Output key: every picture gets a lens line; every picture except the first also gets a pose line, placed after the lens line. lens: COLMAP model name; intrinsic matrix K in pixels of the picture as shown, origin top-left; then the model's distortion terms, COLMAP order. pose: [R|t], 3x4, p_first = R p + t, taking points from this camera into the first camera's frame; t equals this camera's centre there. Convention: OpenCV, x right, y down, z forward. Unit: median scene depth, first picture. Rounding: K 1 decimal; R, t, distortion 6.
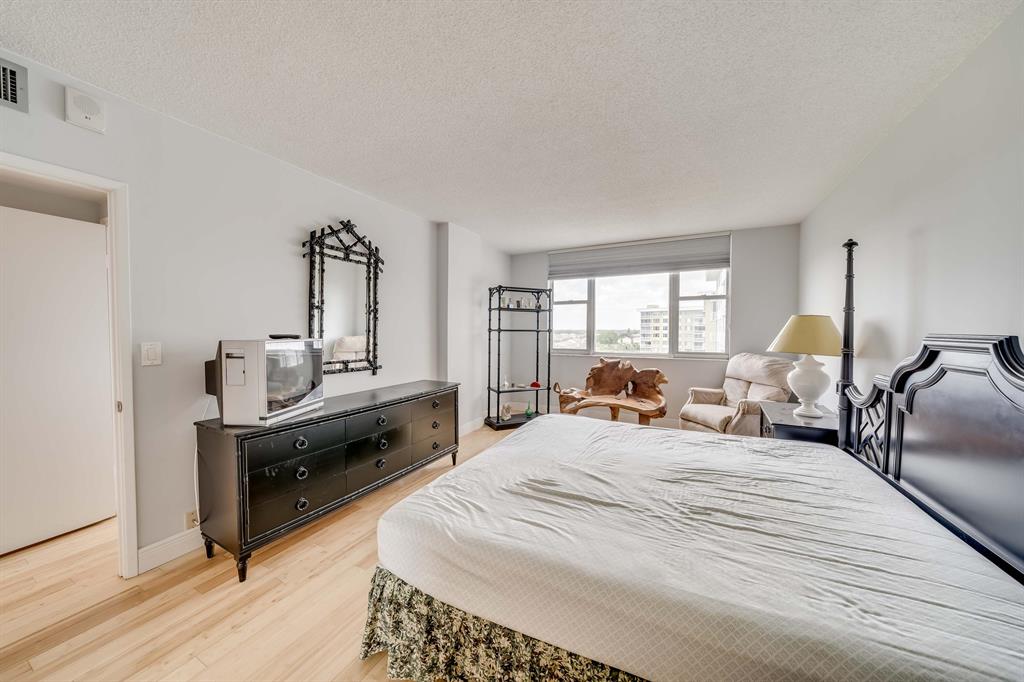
lens RADIAL K [[352.8, 0, 508.8], [0, 352.8, 340.7], [0, 0, 1]] dist [-0.003665, -0.000273]
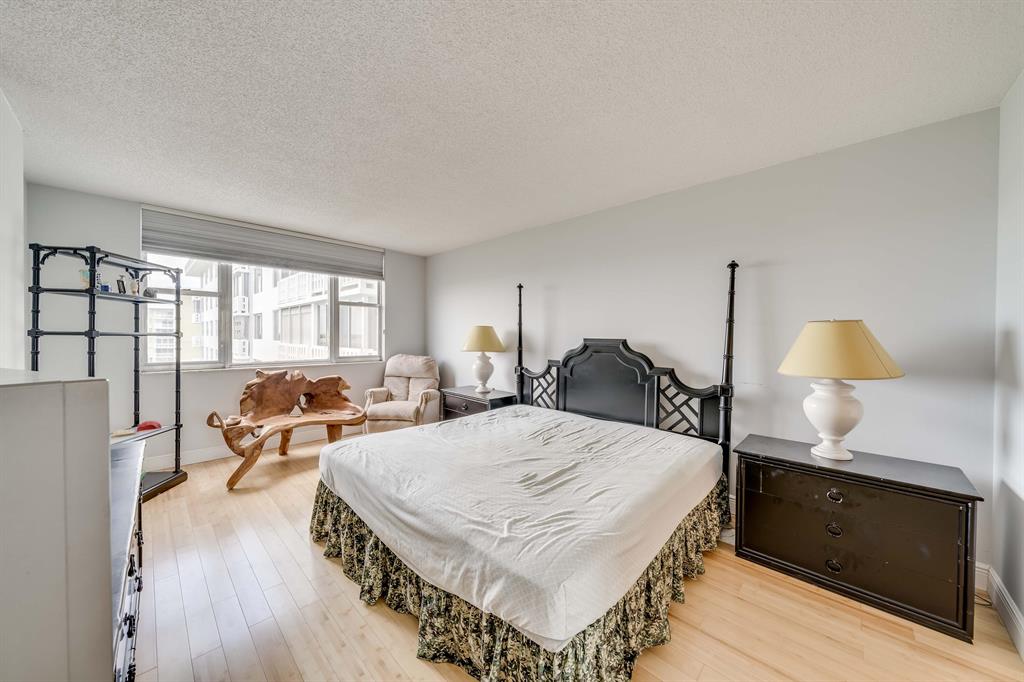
lens RADIAL K [[352.8, 0, 508.8], [0, 352.8, 340.7], [0, 0, 1]] dist [-0.003665, -0.000273]
pose [[0.285021, -0.011183, 0.958456, -0.682443], [0.021957, 0.999746, 0.005135, -0.017102], [-0.958270, 0.019581, 0.285194, 0.537392]]
